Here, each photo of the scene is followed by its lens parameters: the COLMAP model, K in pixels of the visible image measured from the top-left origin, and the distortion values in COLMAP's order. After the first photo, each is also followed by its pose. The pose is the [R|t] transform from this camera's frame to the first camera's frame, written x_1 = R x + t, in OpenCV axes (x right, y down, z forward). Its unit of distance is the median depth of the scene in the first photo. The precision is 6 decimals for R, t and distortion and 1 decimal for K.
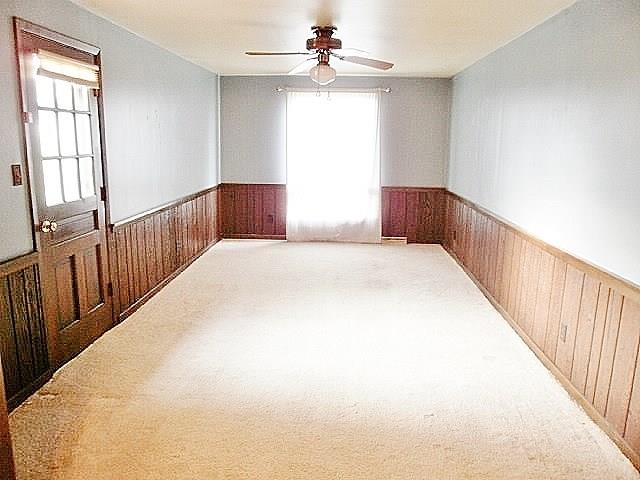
lens RADIAL K [[501.0, 0, 320.0], [0, 501.0, 240.0], [0, 0, 1]] dist [-0.135327, 0.196601]
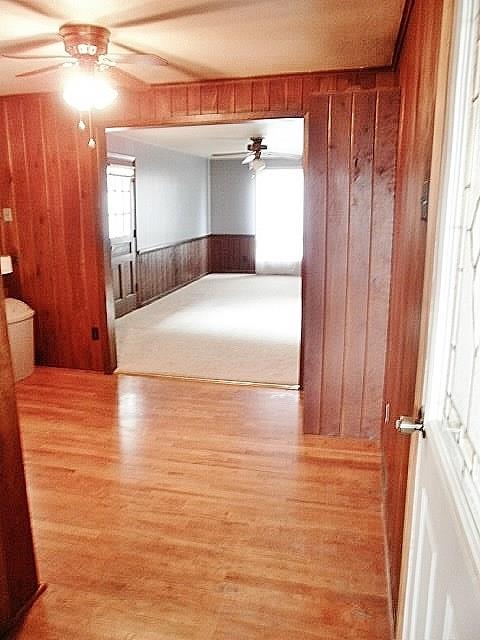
lens RADIAL K [[501.0, 0, 239.4], [0, 501.0, 303.4], [0, 0, 1]] dist [-0.135327, 0.196601]
pose [[0.982584, 0.018527, -0.184895, 0.193177], [-0.018449, 0.999828, 0.002140, 0.102807], [0.184903, 0.001308, 0.982756, -0.498705]]
